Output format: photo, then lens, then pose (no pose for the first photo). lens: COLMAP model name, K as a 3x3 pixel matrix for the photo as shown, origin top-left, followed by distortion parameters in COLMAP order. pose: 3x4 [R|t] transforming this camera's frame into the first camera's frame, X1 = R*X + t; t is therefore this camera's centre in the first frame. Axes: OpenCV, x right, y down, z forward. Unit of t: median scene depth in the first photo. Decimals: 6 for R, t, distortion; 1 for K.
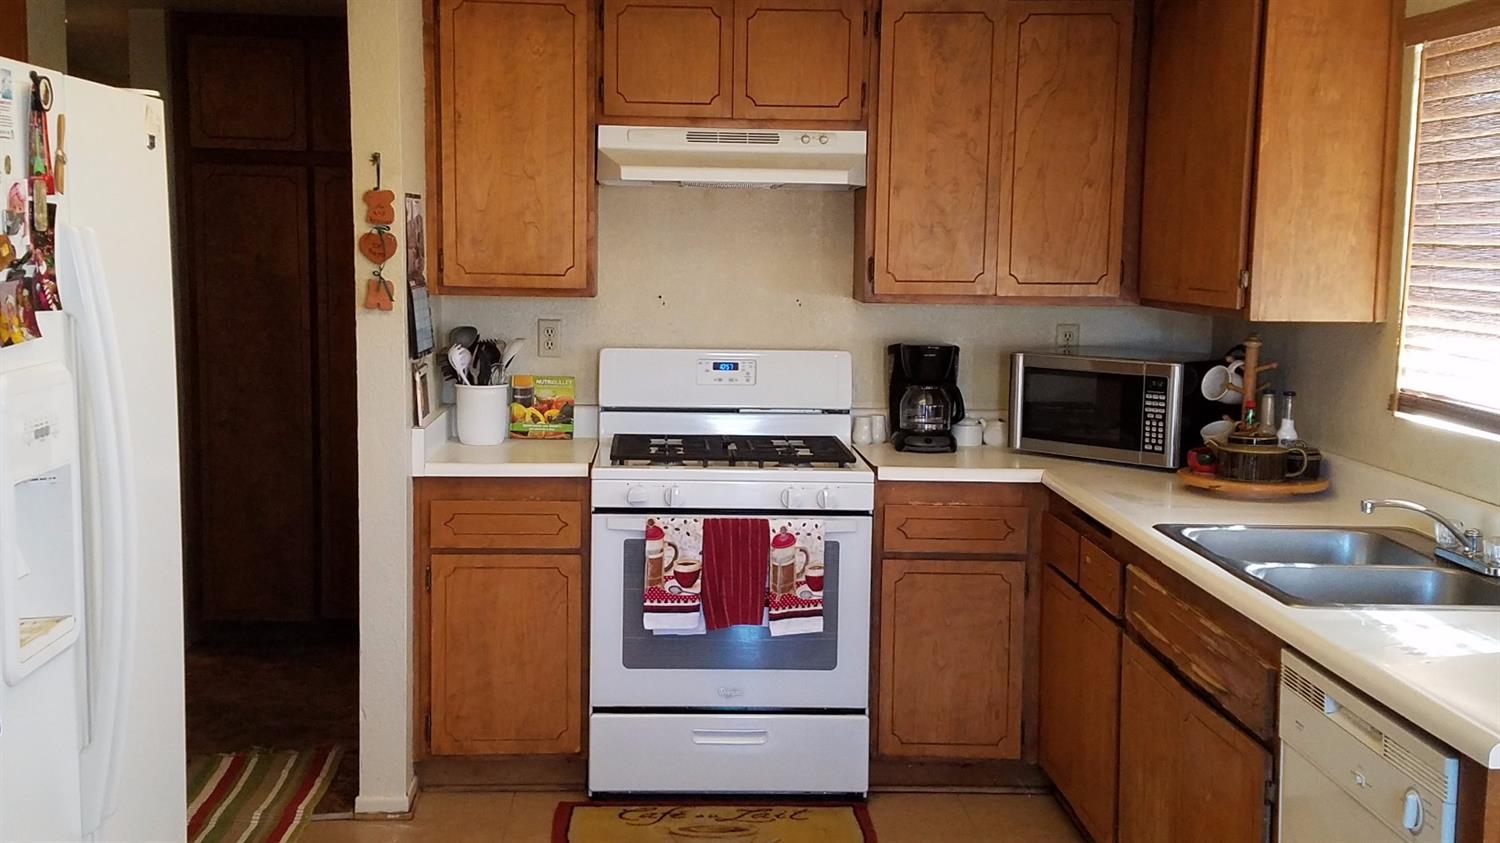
lens RADIAL K [[1683.7, 0, 717.6], [0, 1683.7, 412.8], [0, 0, 1]] dist [0.304909, -0.604399]
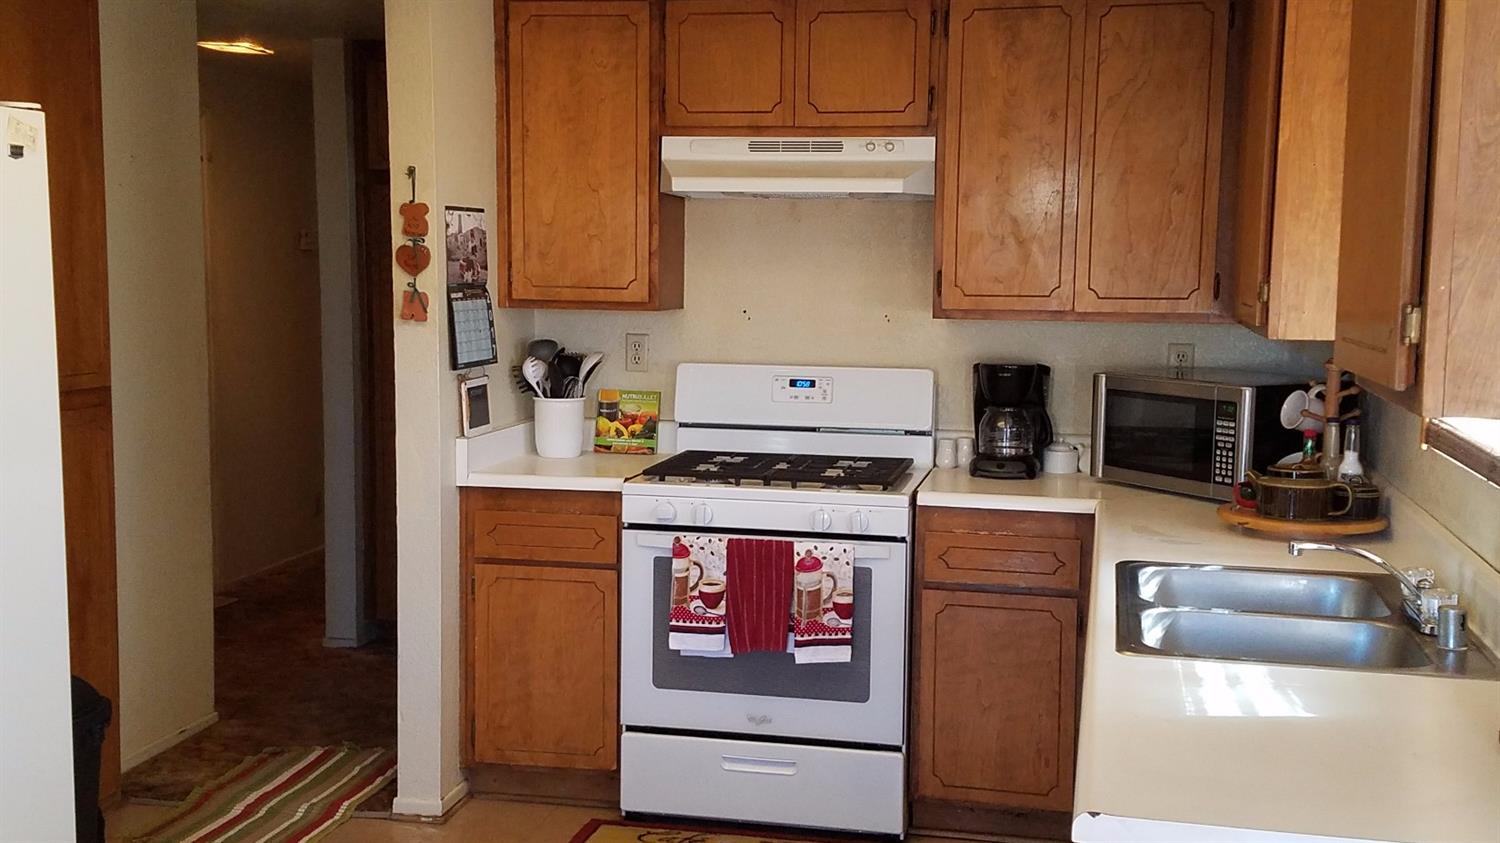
lens RADIAL K [[1686.2, 0, 748.9], [0, 1686.2, 431.0], [0, 0, 1]] dist [0.308696, -0.629620]
pose [[0.969444, 0.023075, -0.244224, 0.233160], [-0.023981, 0.999712, -0.000734, 0.001344], [0.244137, 0.006568, 0.969718, 0.057426]]
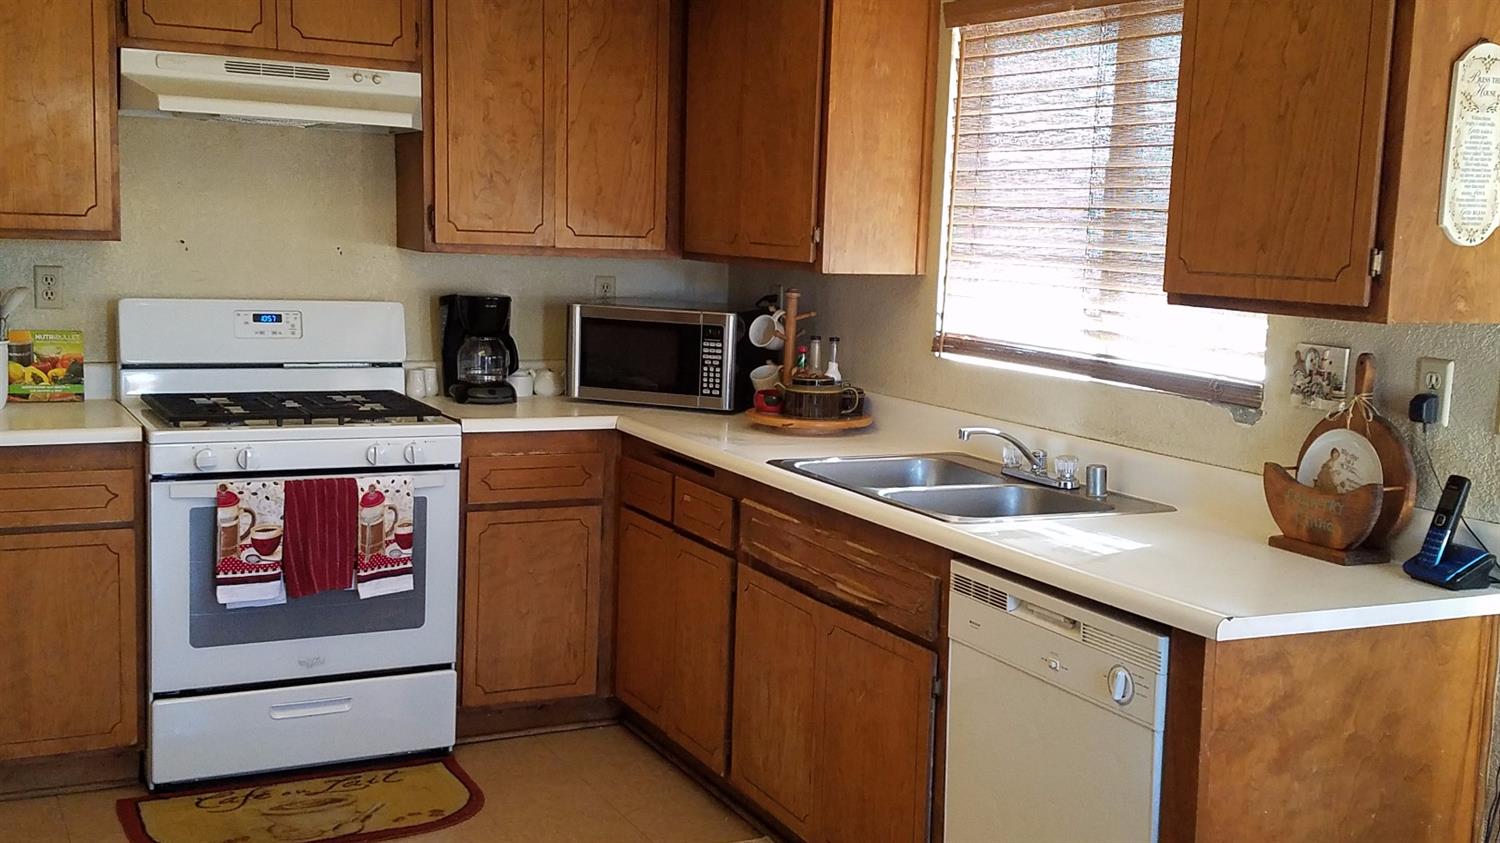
lens RADIAL K [[1686.2, 0, 748.9], [0, 1686.2, 431.0], [0, 0, 1]] dist [0.308696, -0.629620]
pose [[0.911431, -0.038219, 0.409674, -0.158725], [0.022988, 0.998851, 0.042040, 0.000952], [-0.410811, -0.028899, 0.911263, 0.025173]]
